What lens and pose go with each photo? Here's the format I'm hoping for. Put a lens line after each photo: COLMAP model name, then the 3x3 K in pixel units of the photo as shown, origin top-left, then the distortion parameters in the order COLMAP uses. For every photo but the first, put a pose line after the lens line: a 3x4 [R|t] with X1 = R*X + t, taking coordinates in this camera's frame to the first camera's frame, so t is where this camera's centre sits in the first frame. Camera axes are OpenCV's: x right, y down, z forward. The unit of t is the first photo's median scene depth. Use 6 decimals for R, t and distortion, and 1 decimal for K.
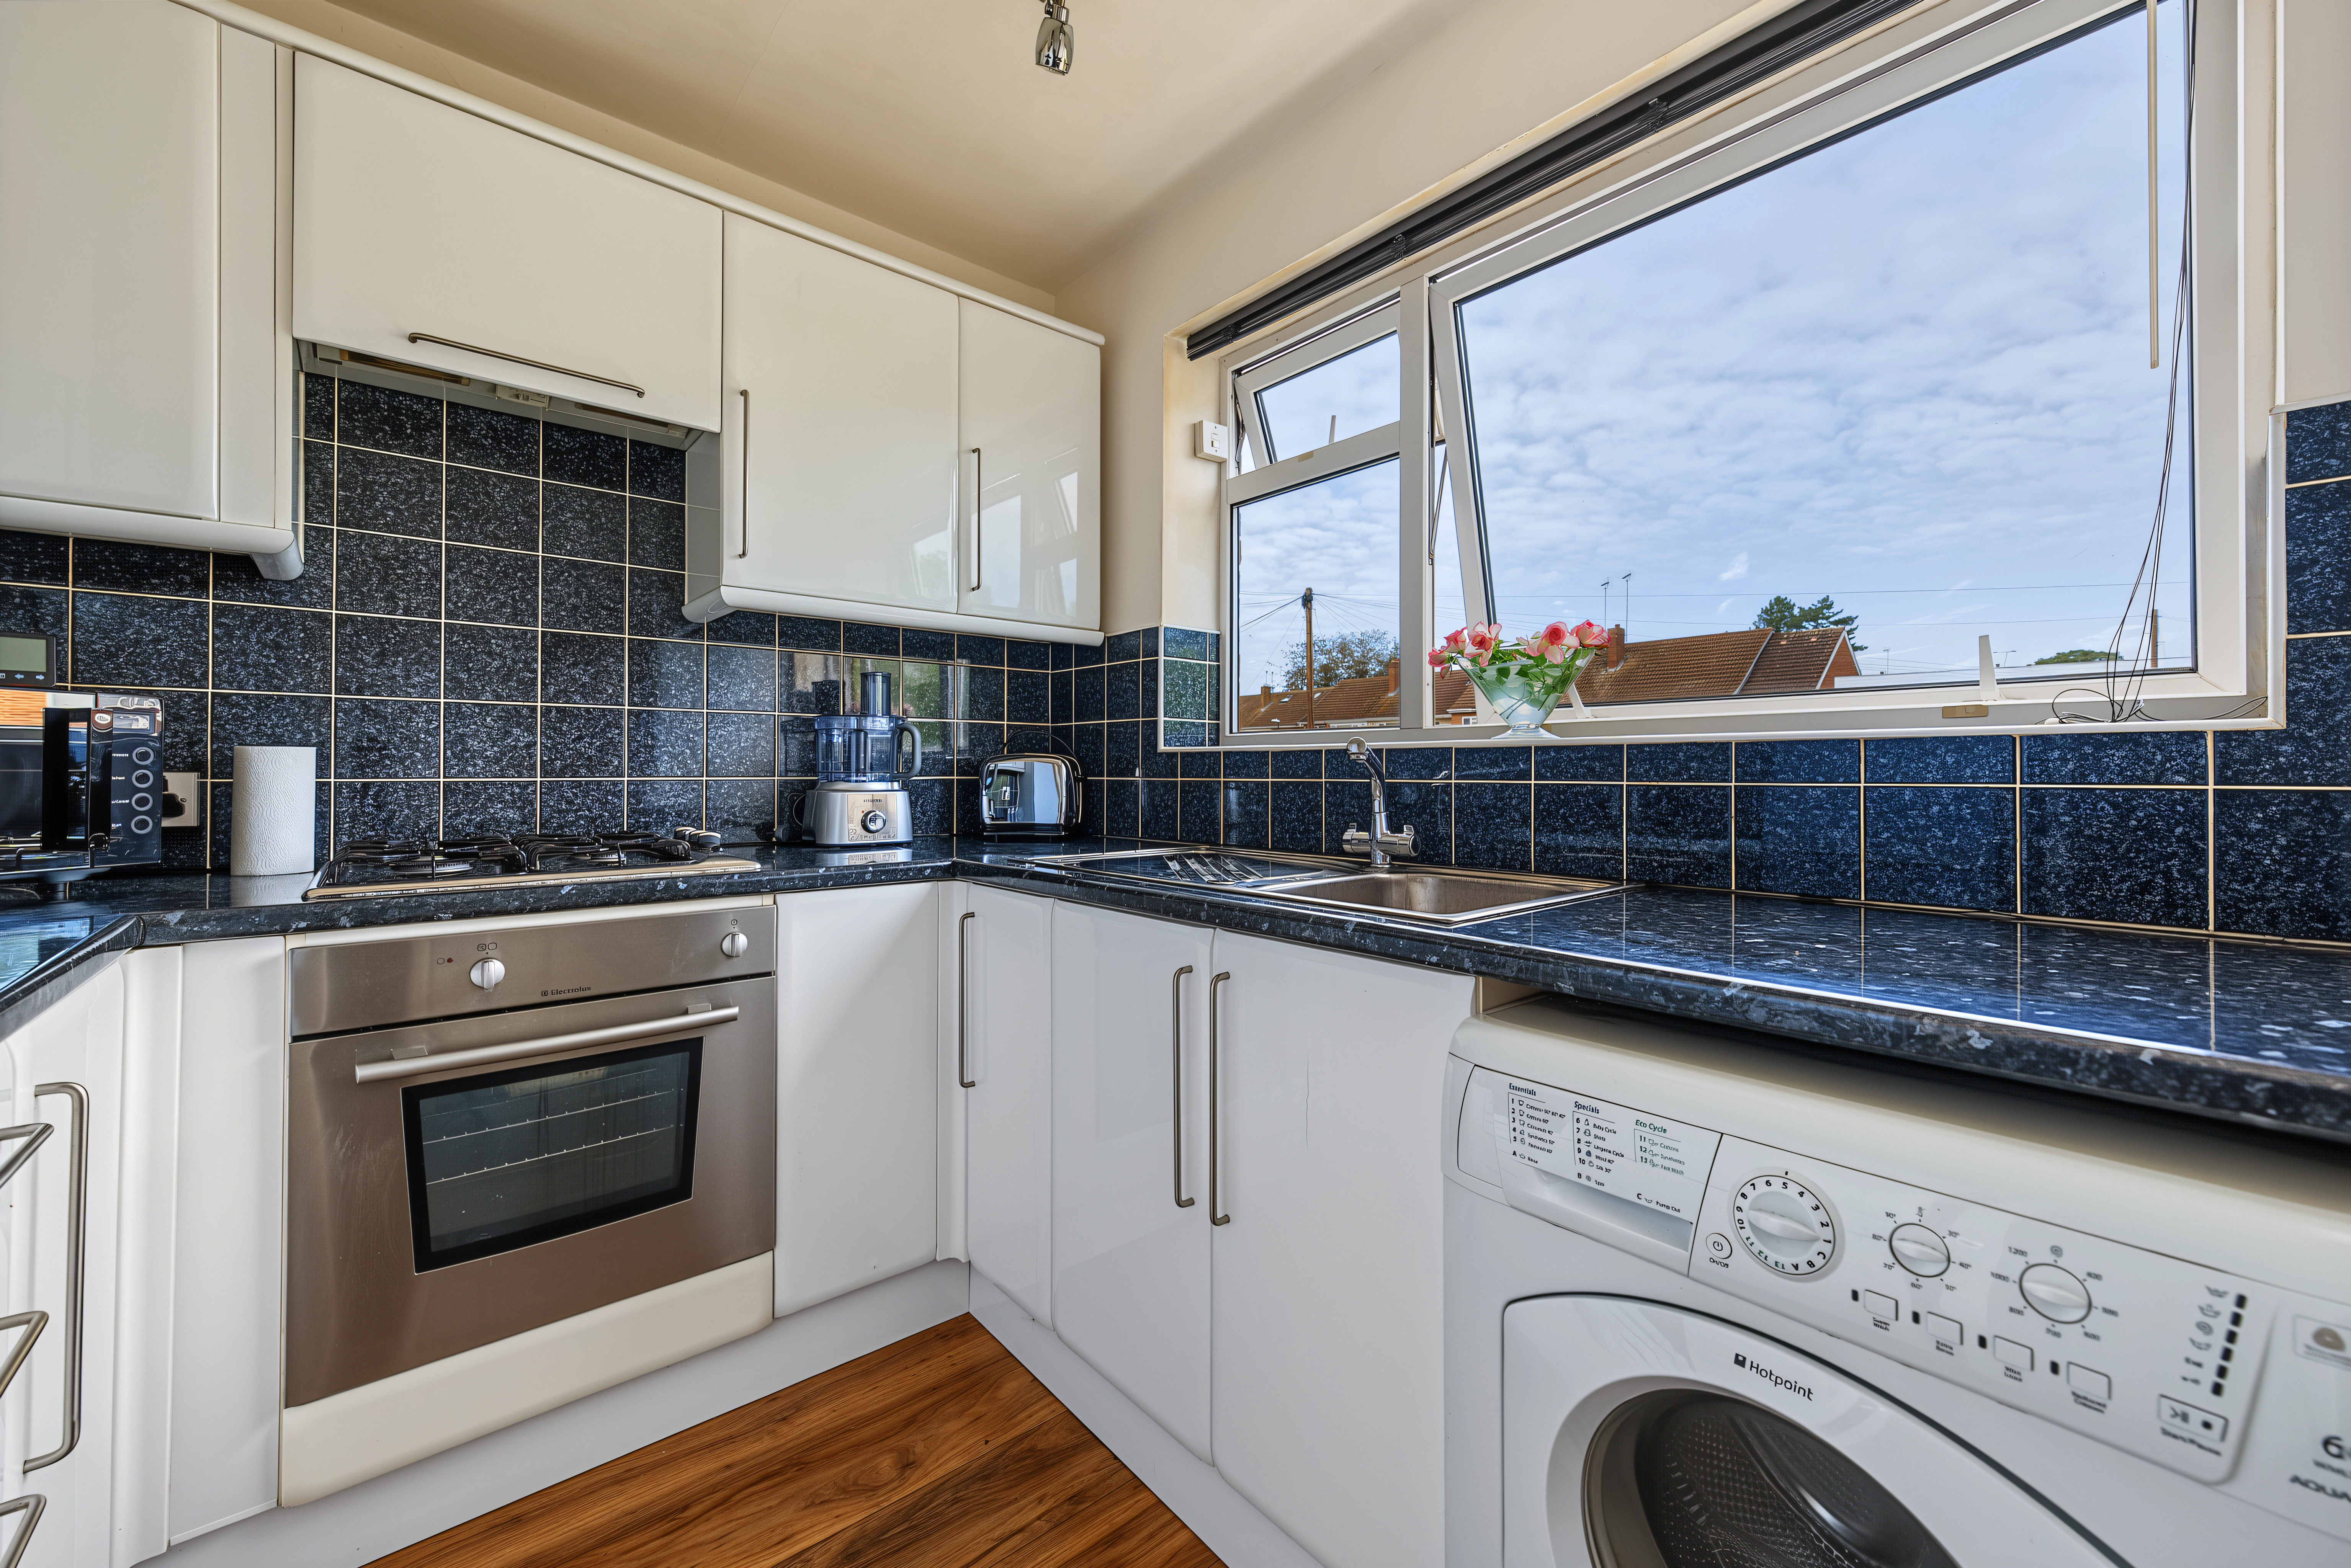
lens RADIAL K [[933.5, 0, 1175.5], [0, 933.5, 784.0], [0, 0, 1]] dist [0.000247, 0.000447]
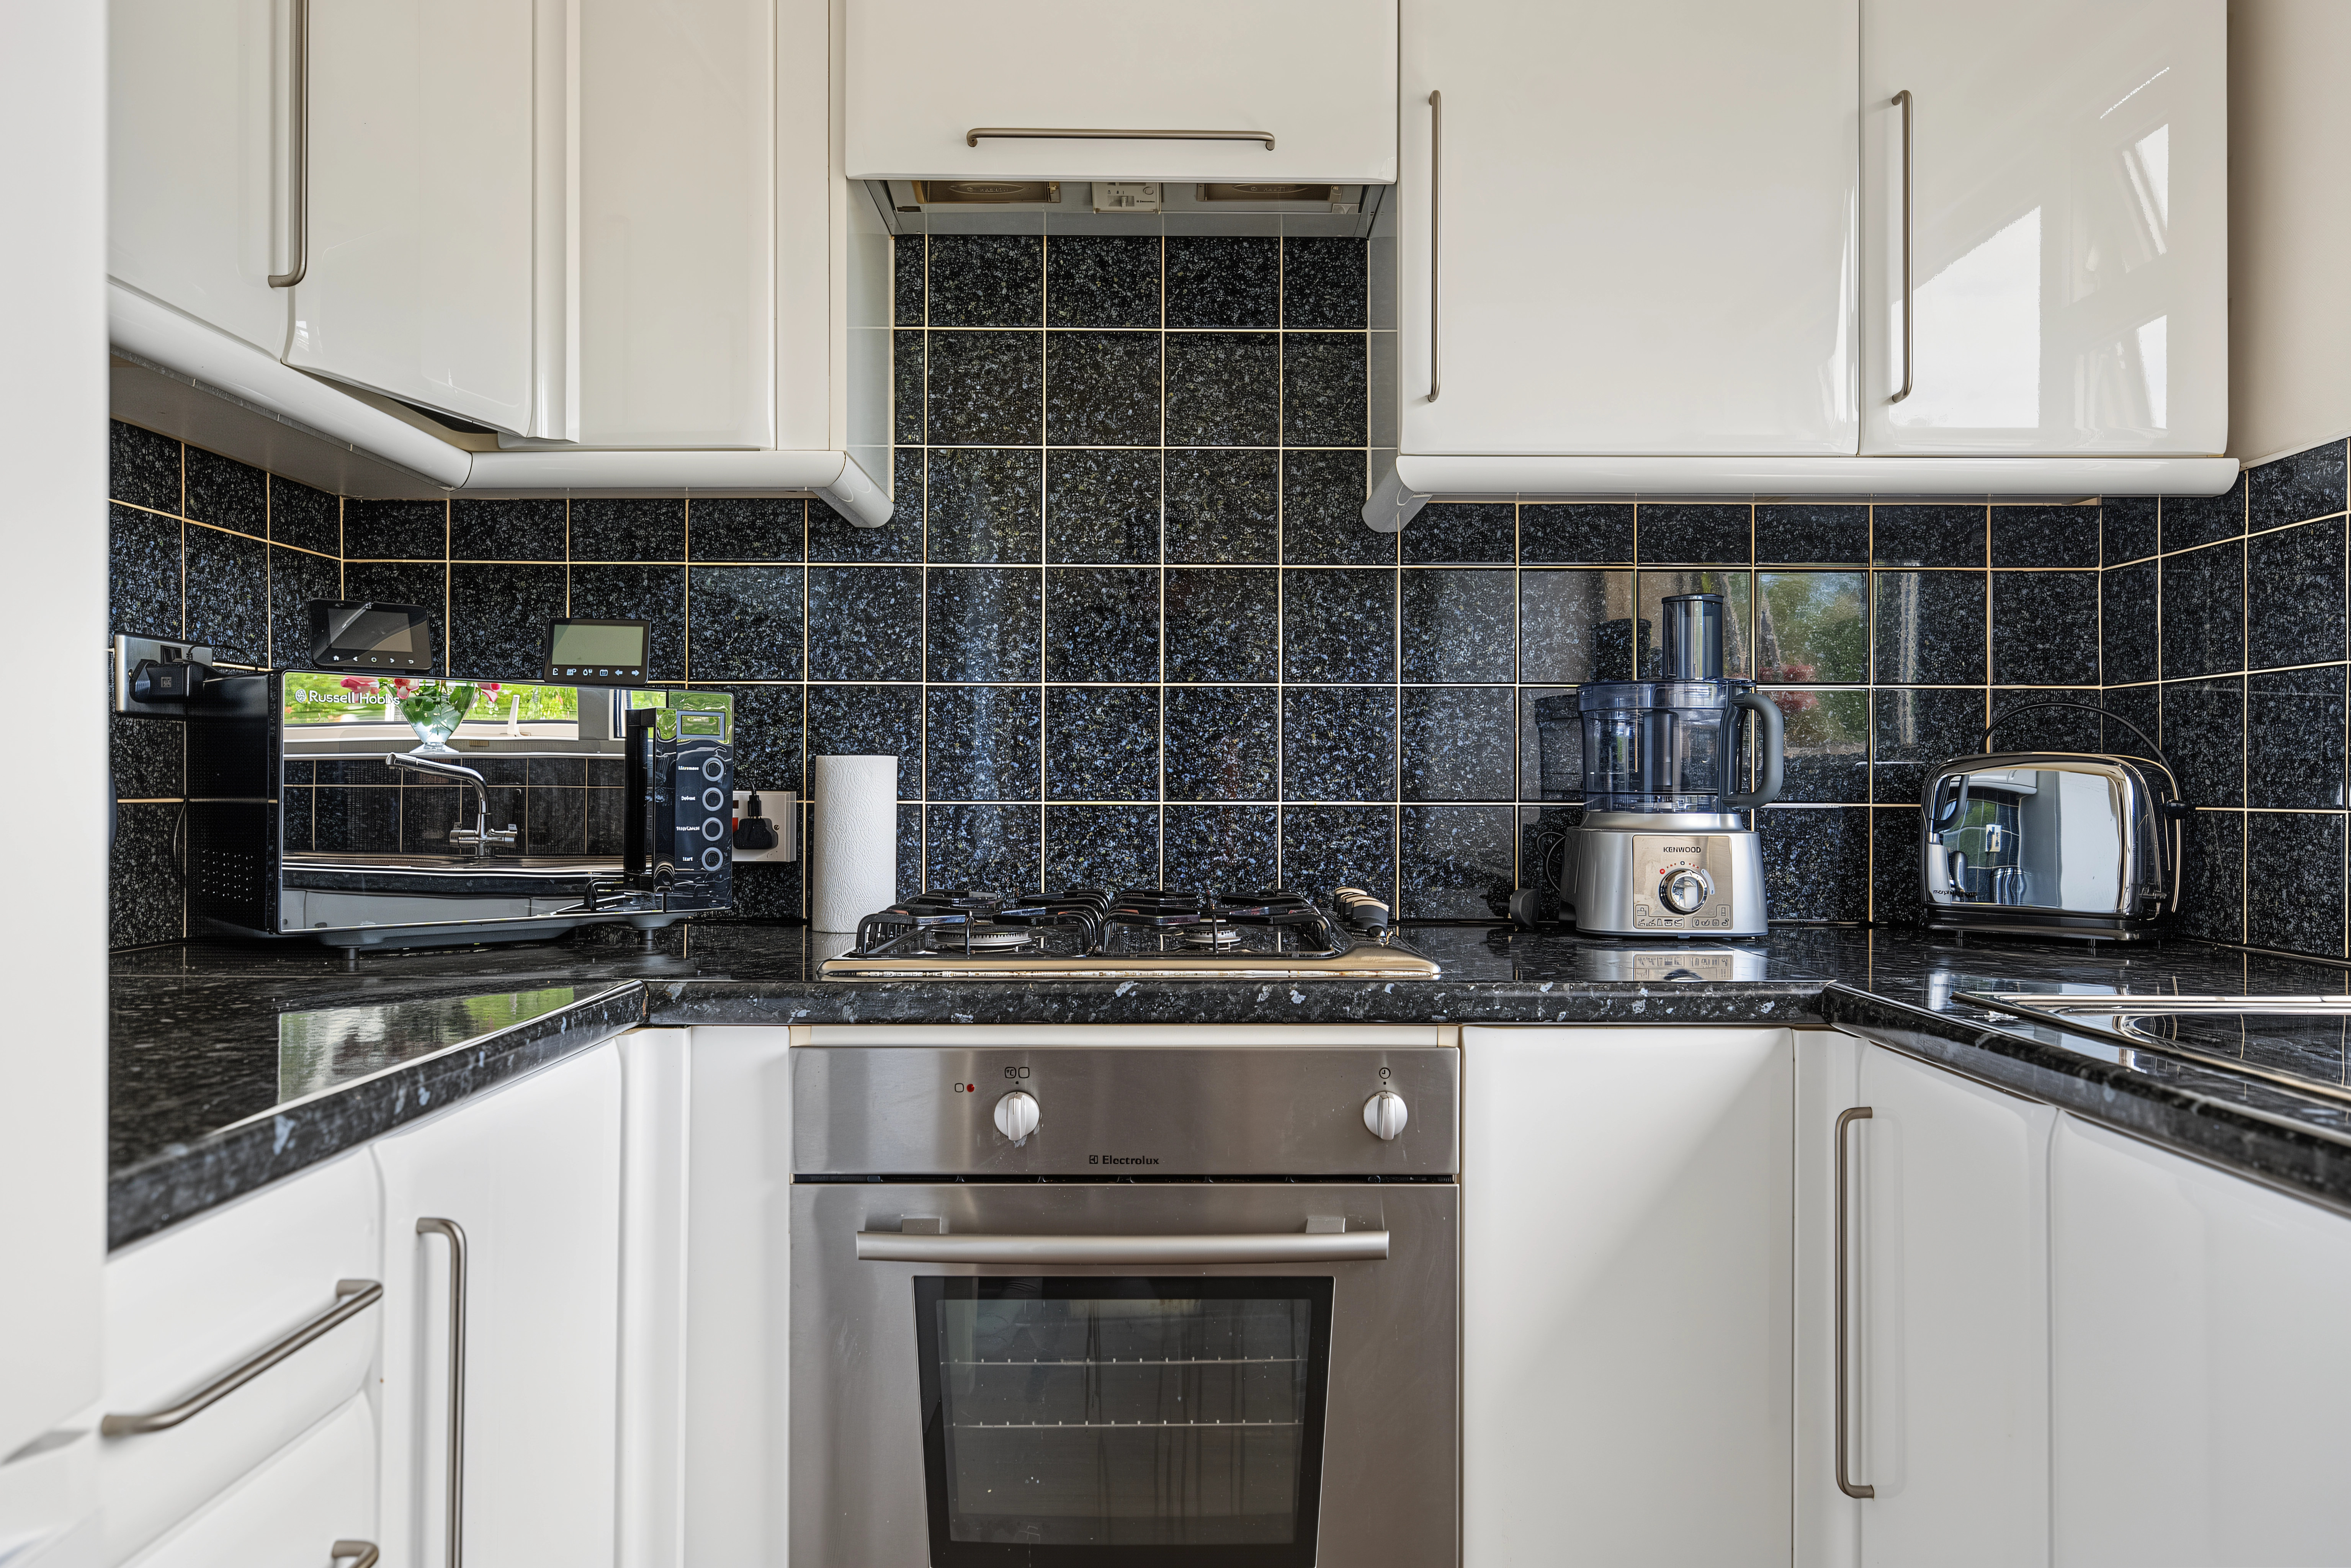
lens RADIAL K [[1578.5, 0, 1179.1], [0, 1578.5, 778.1], [0, 0, 1]] dist [0.004355, -0.000528]
pose [[0.769390, -0.004425, -0.638764, 0.011752], [-0.010602, 0.999750, -0.019696, -0.001113], [0.638691, 0.021926, 0.769151, 0.189915]]
